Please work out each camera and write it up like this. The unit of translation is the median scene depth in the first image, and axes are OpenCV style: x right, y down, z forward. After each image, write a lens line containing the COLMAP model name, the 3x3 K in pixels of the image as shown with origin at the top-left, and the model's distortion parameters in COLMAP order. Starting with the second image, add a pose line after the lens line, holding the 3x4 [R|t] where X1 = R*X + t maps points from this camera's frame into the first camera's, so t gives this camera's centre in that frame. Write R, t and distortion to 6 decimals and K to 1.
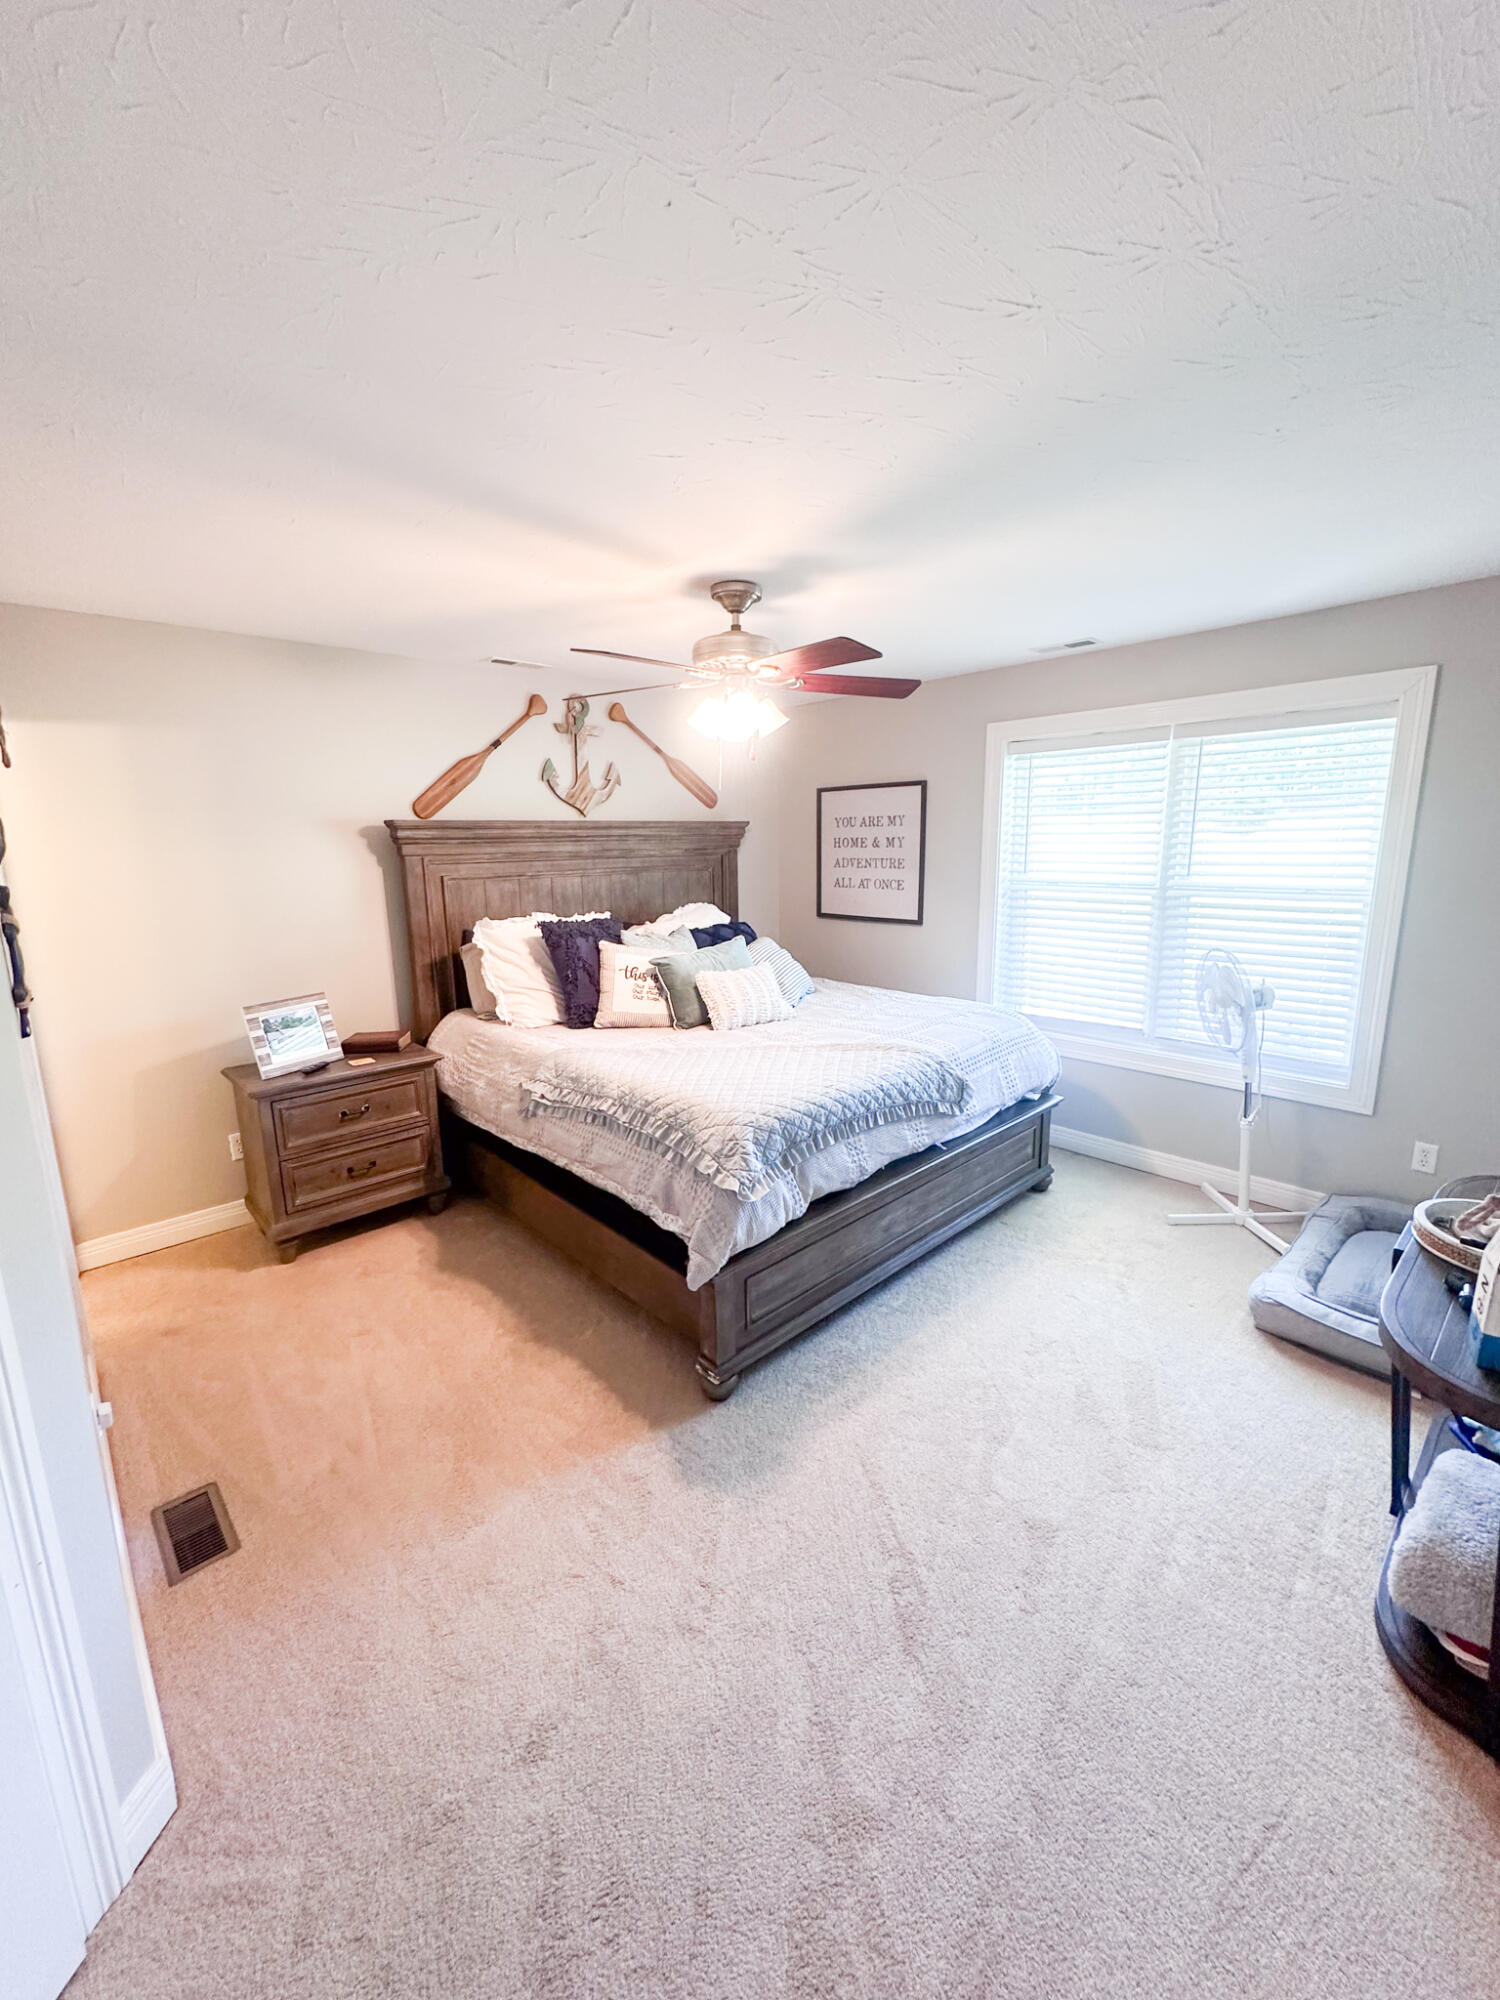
lens RADIAL K [[802.8, 0, 745.4], [0, 802.8, 994.5], [0, 0, 1]] dist [0.001567, 0.000088]
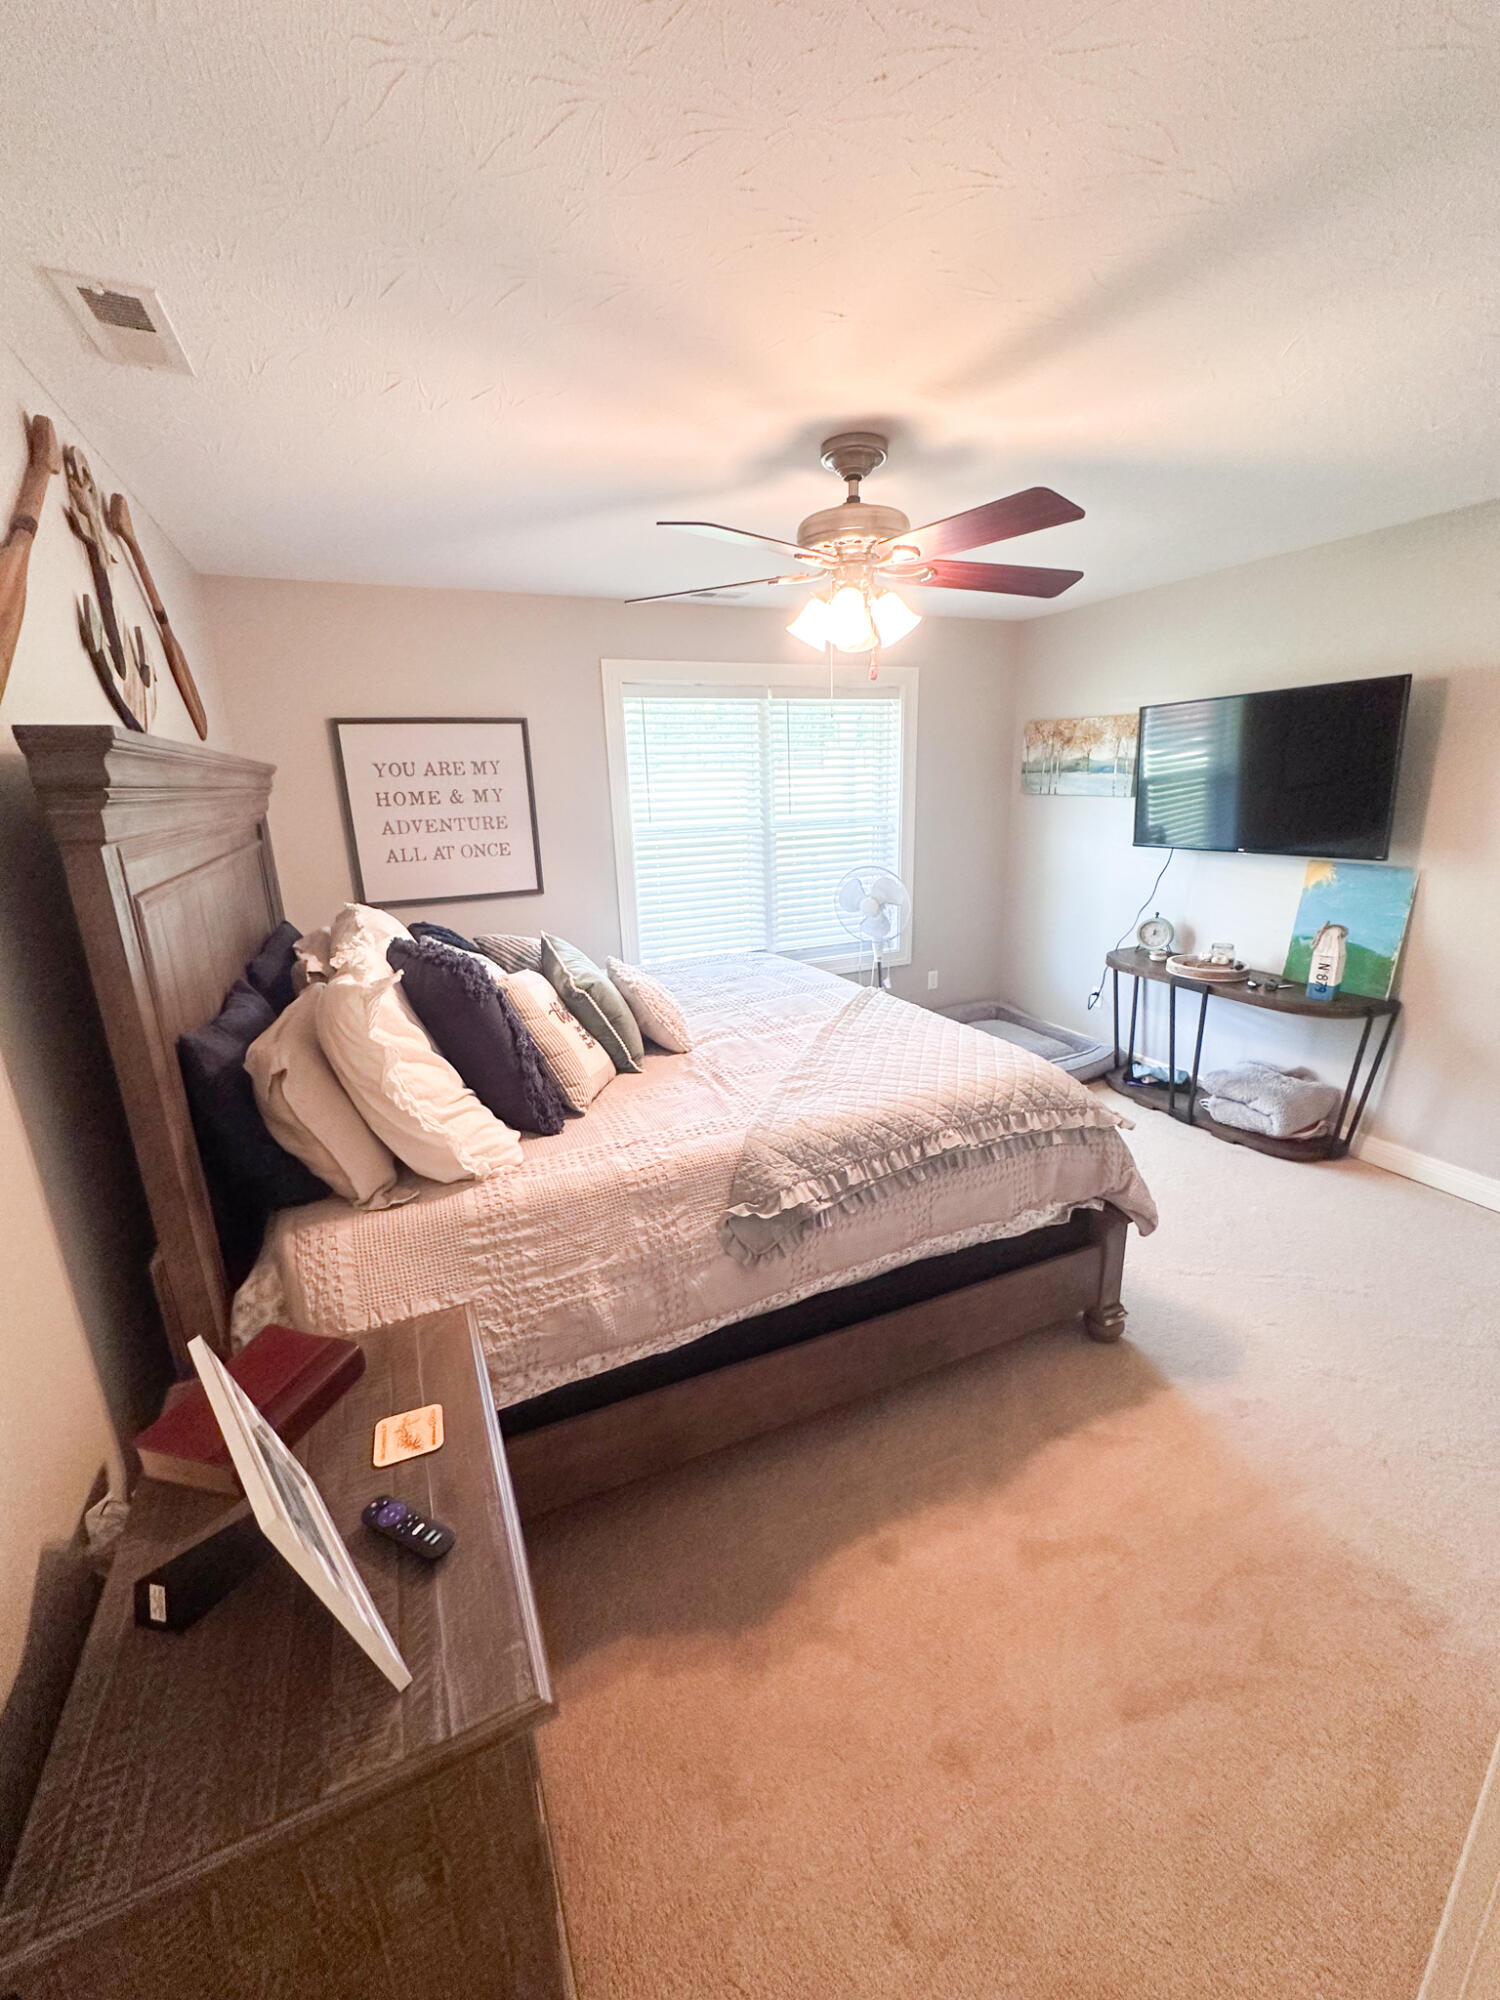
lens RADIAL K [[797.4, 0, 750.0], [0, 797.4, 1000.0], [0, 0, 1]] dist [-0.004121, 0.000154]
pose [[0.313750, -0.249200, 0.916221, -0.567791], [0.206794, 0.959716, 0.190216, -0.105915], [-0.926713, 0.129789, 0.352644, 0.584918]]
